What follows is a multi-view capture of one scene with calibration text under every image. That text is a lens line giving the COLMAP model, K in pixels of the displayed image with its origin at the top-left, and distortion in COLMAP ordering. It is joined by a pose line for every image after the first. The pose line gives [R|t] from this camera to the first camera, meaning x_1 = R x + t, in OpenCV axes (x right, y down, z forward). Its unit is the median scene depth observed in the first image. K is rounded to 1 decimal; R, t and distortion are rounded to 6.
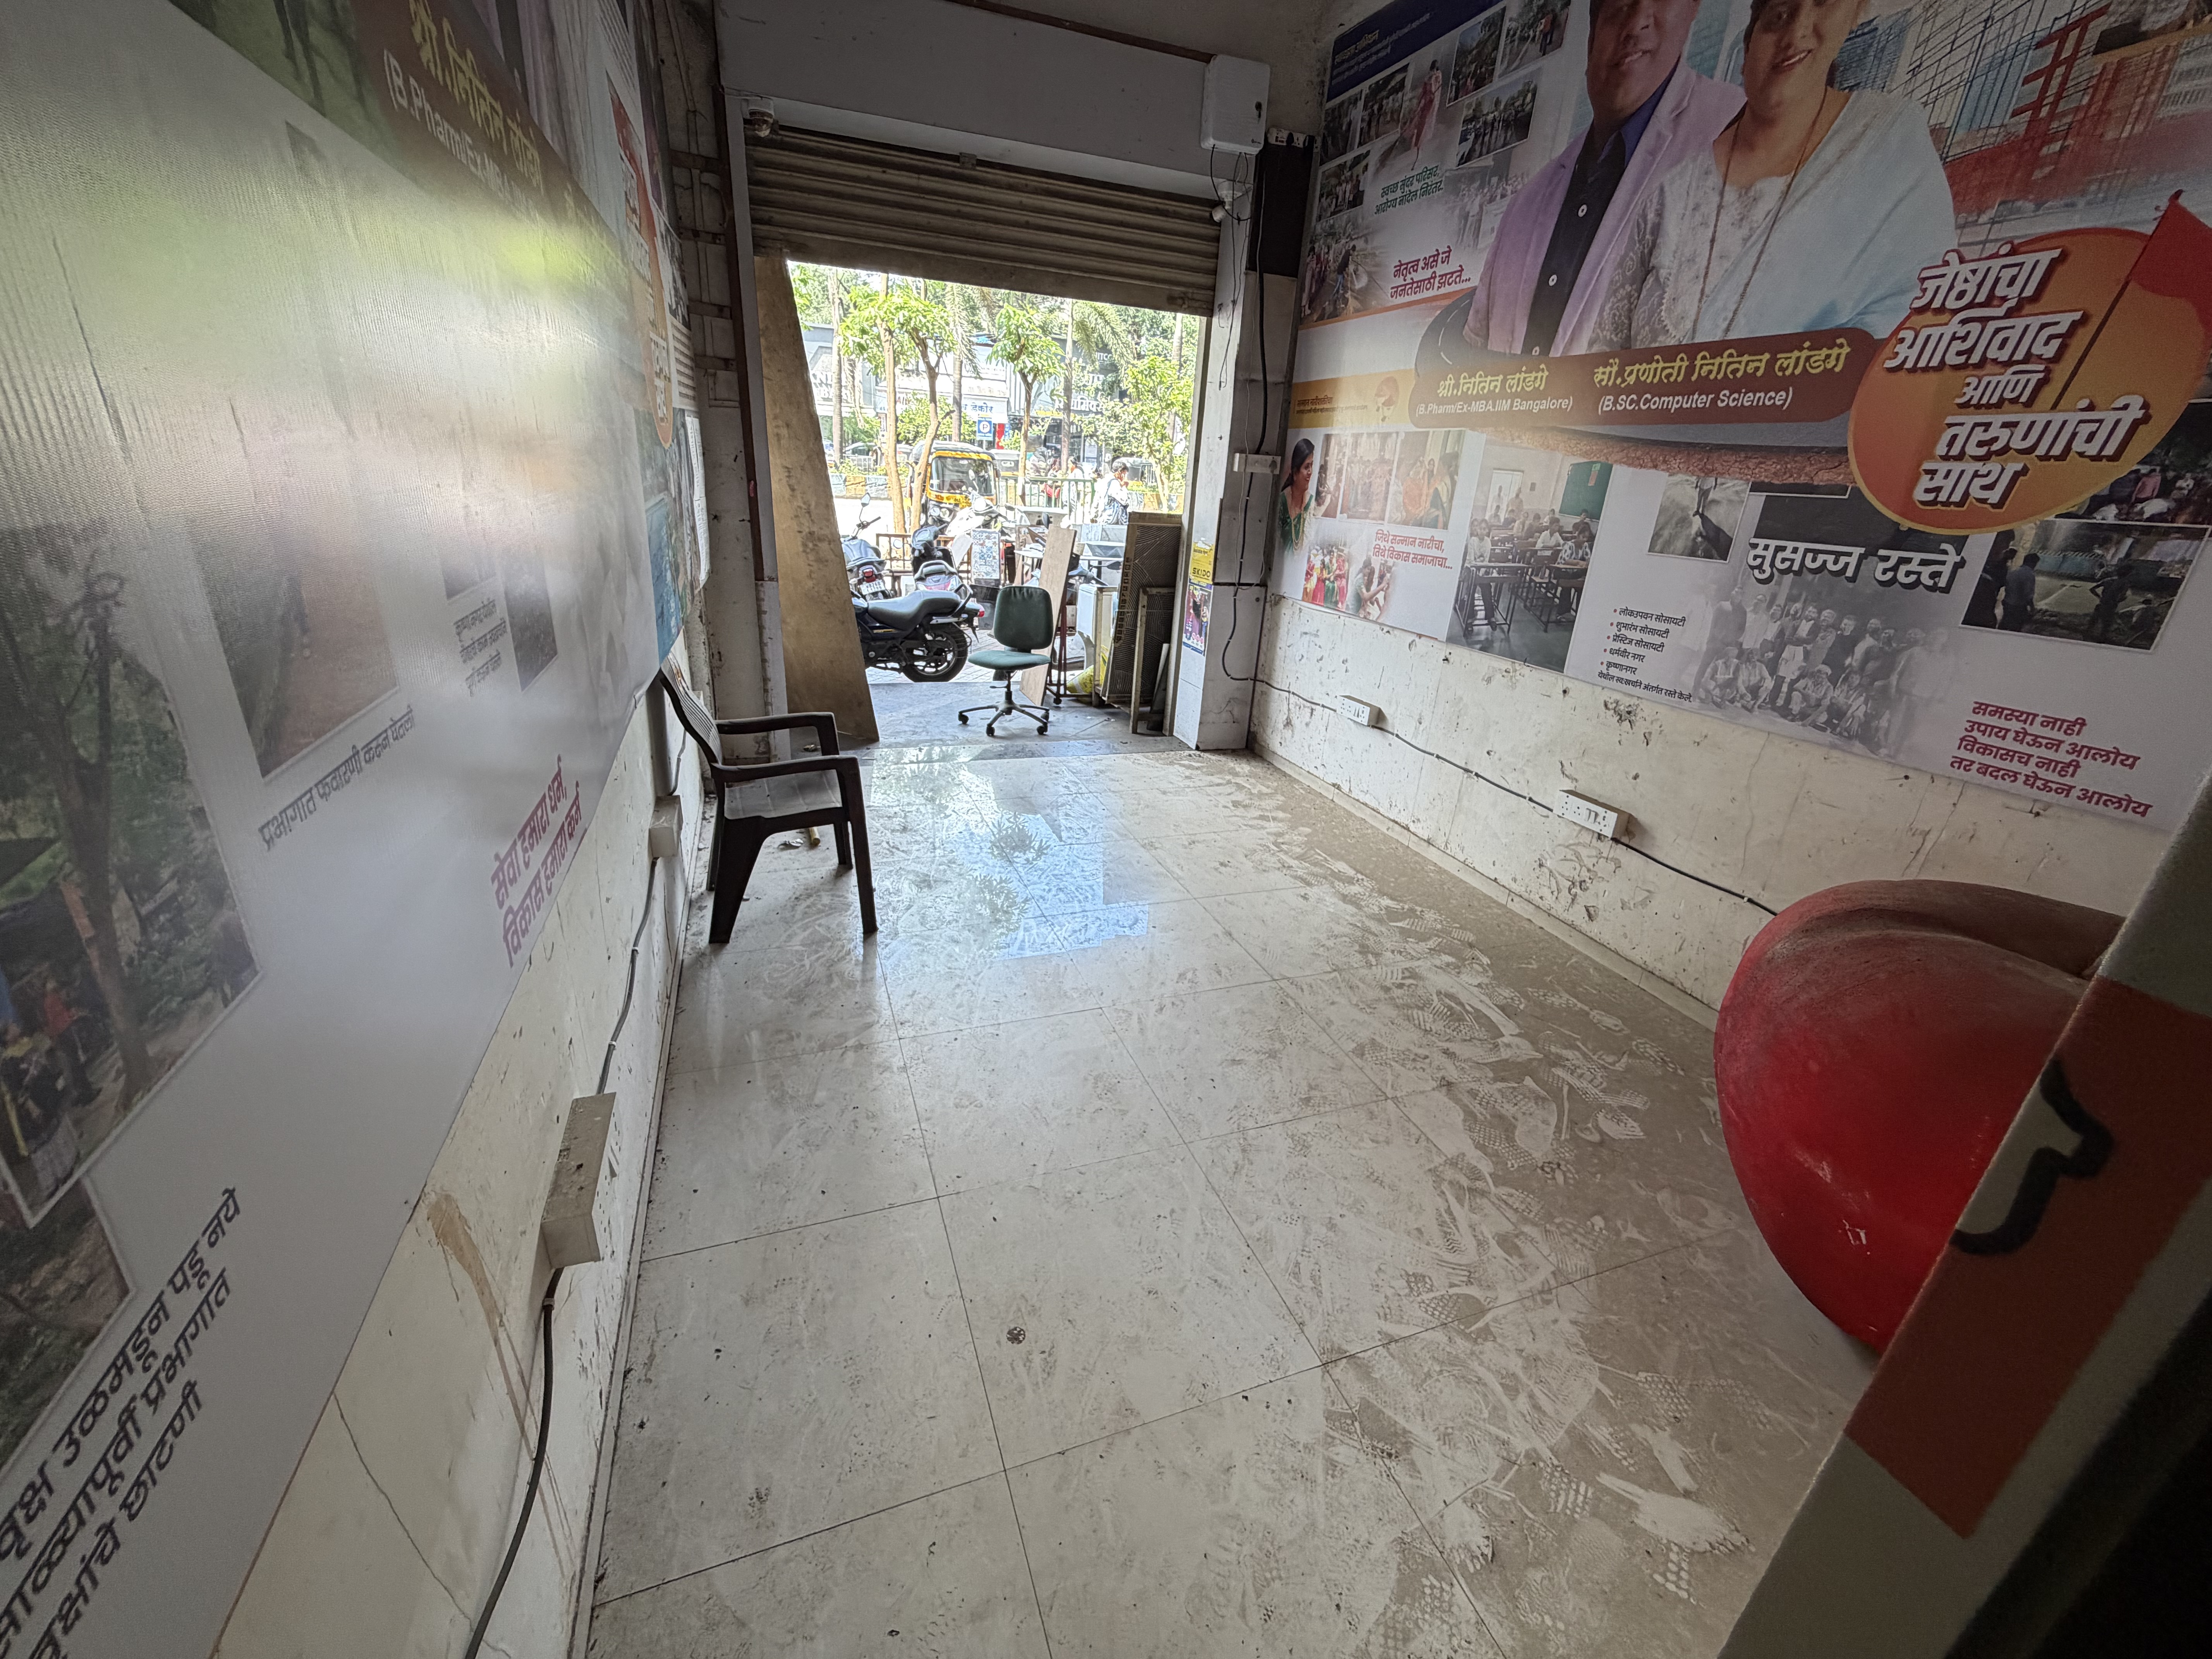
lens RADIAL K [[879.2, 0, 1100.0], [0, 879.2, 827.2], [0, 0, 1]] dist [-0.000605, 0.000179]
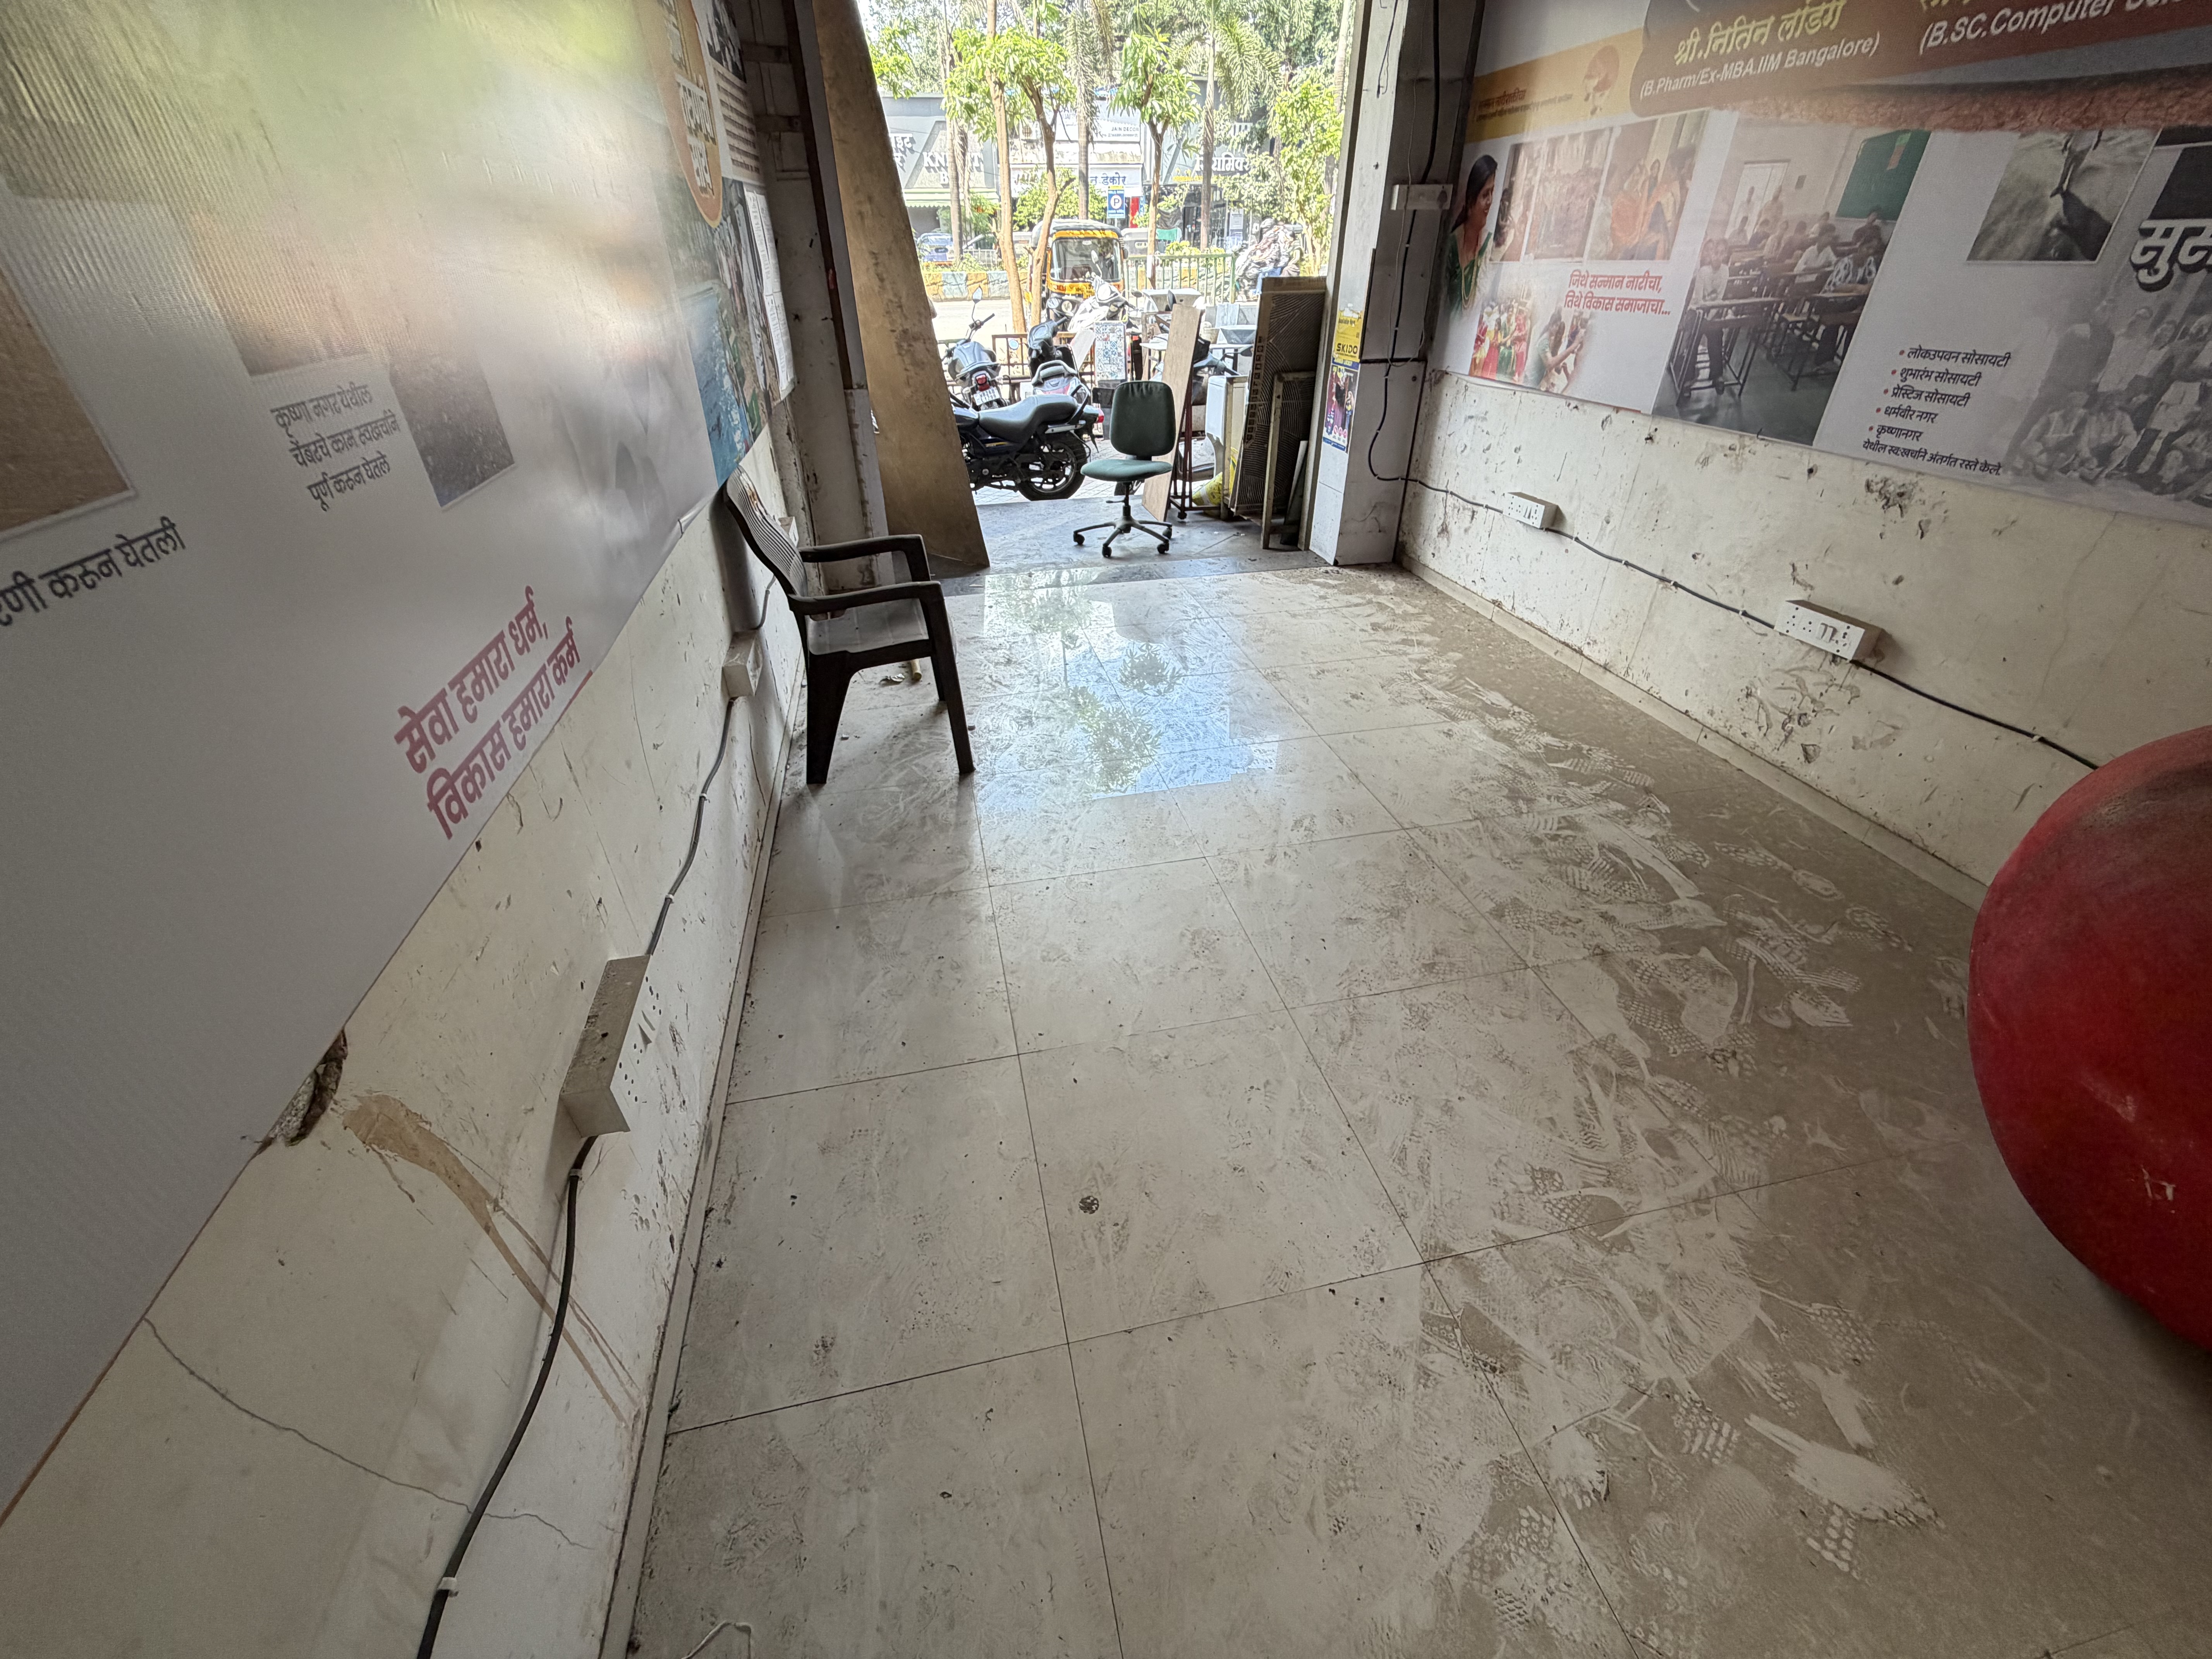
lens RADIAL K [[879.2, 0, 1100.0], [0, 879.2, 827.2], [0, 0, 1]] dist [-0.000605, 0.000179]
pose [[0.987510, 0.014240, -0.156914, 0.034640], [0.016121, 0.981549, 0.190530, -0.002387], [0.156732, -0.190679, 0.969060, 0.091196]]
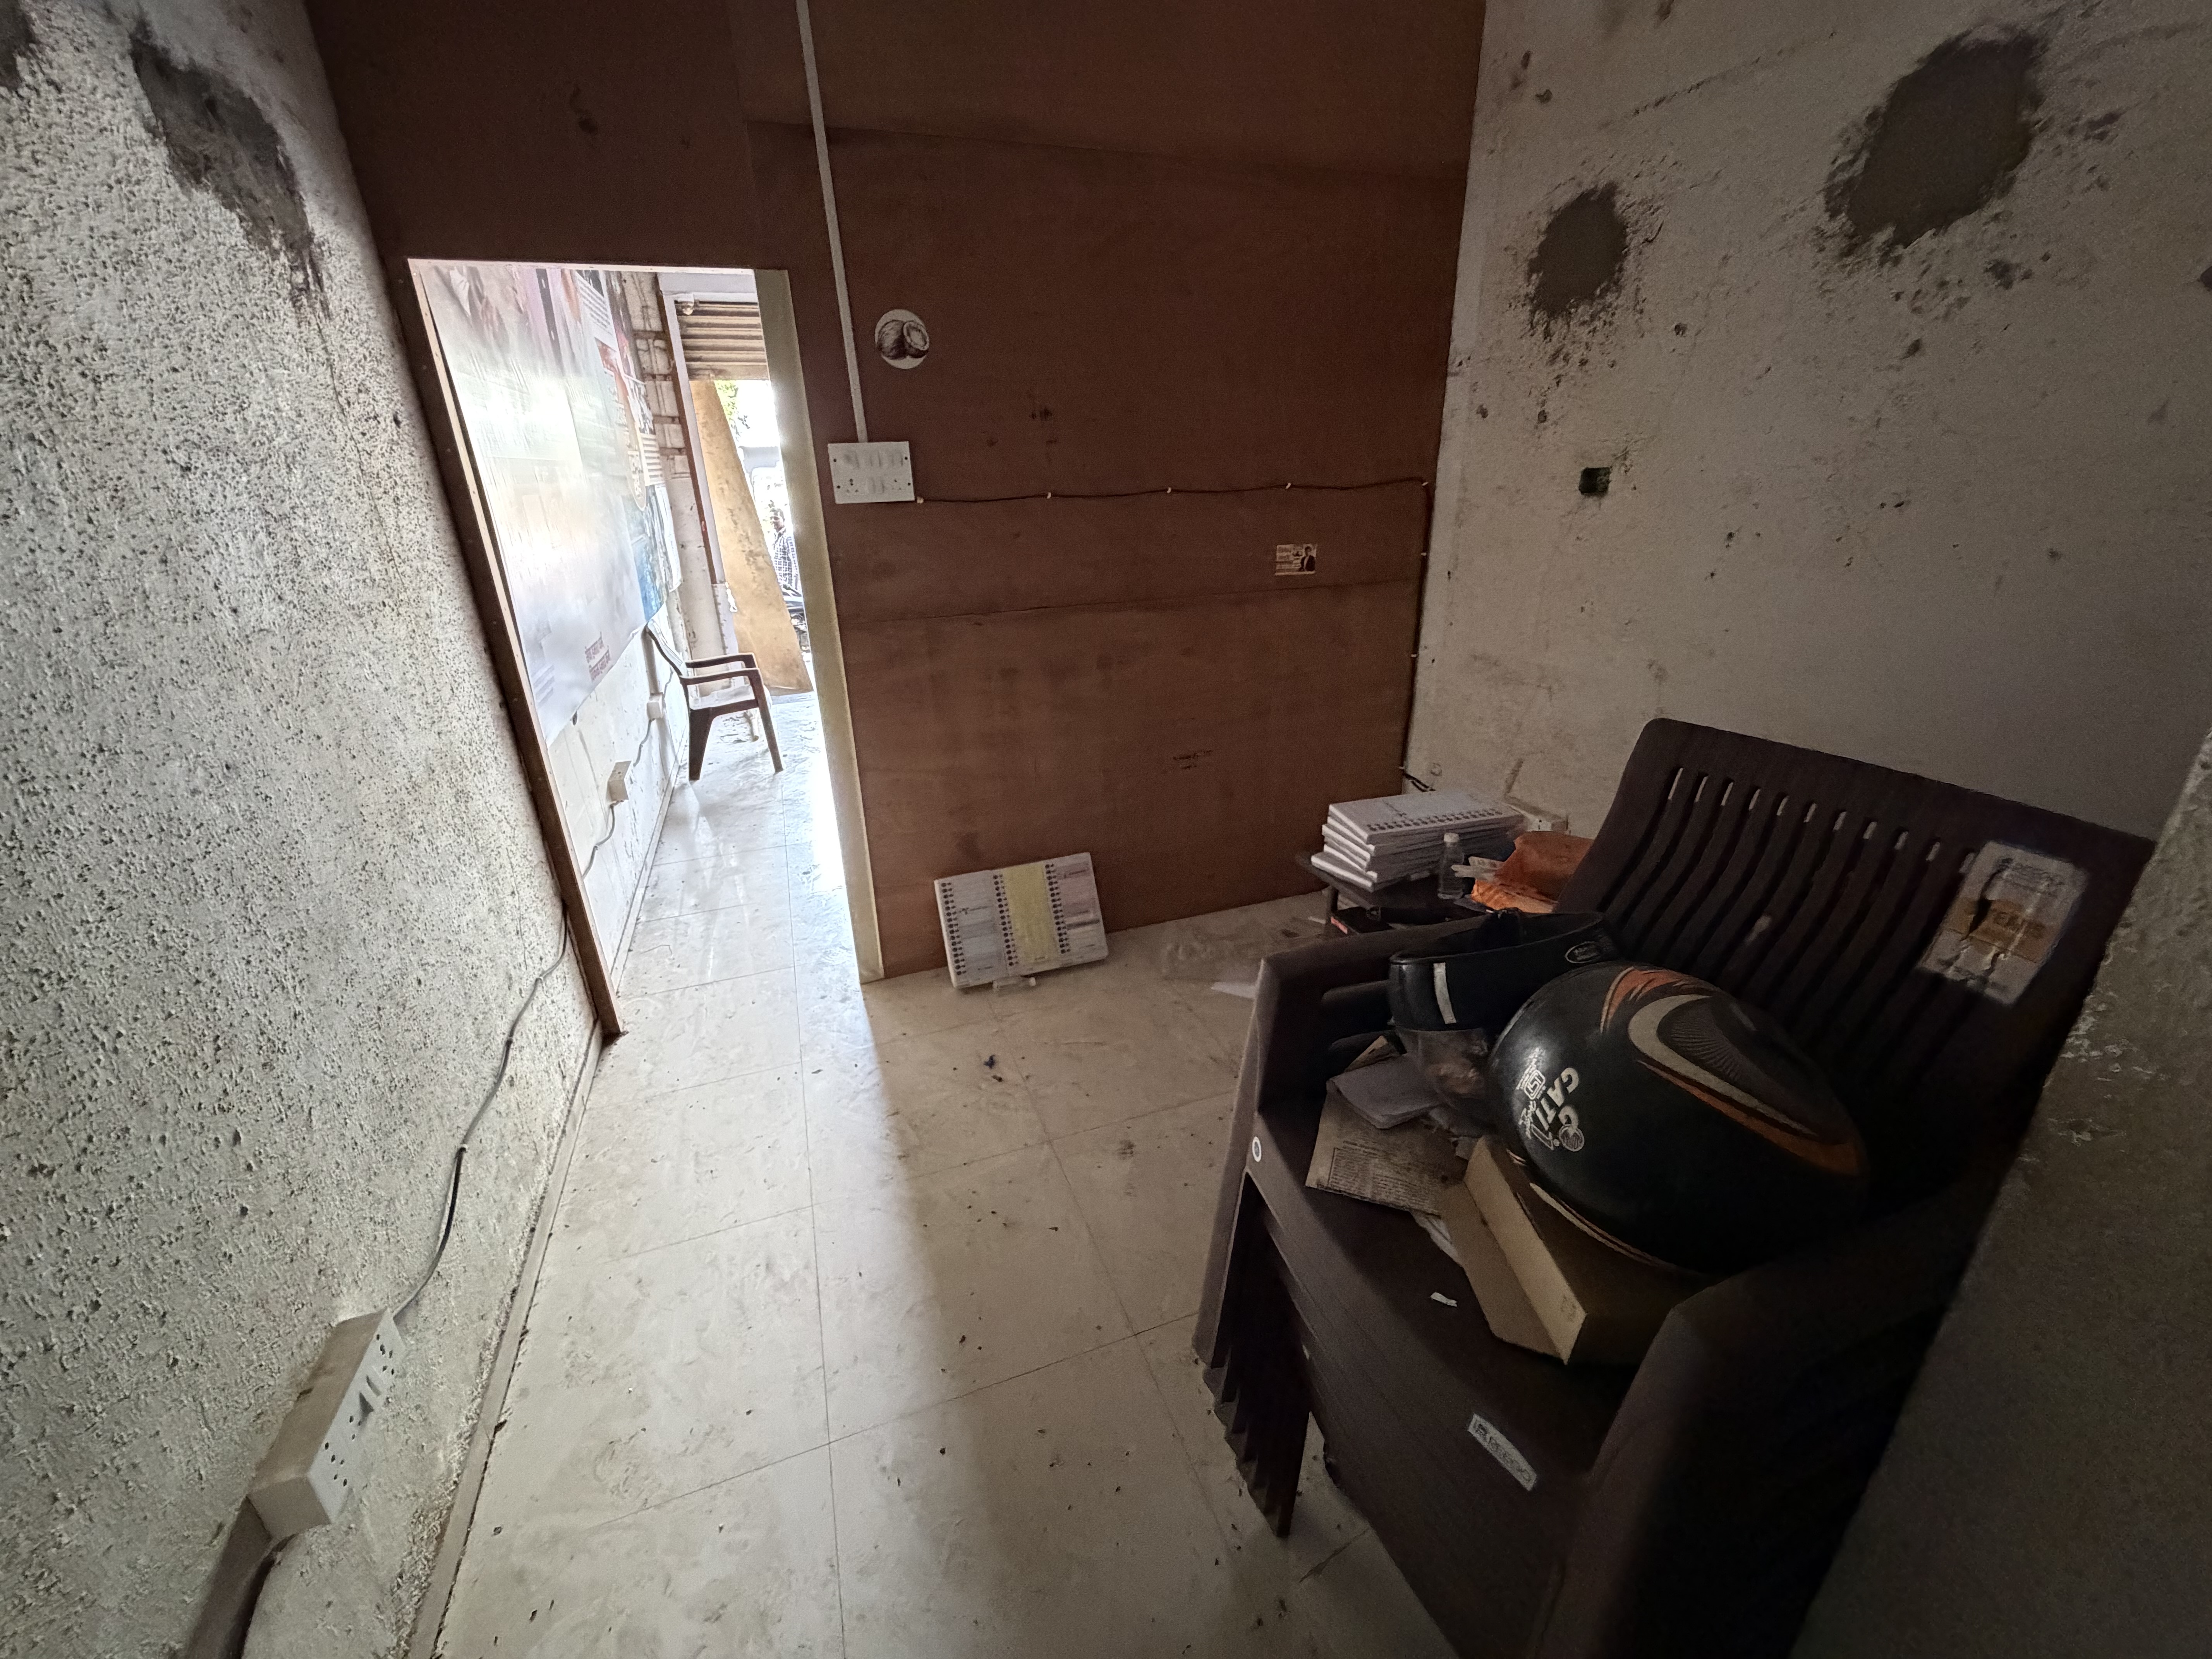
lens RADIAL K [[879.2, 0, 1100.0], [0, 879.2, 827.2], [0, 0, 1]] dist [-0.000605, 0.000179]
pose [[0.996127, -0.080674, -0.034965, 0.465471], [0.080756, 0.996733, 0.000942, 0.302035], [0.034775, -0.003762, 0.999388, -0.798137]]
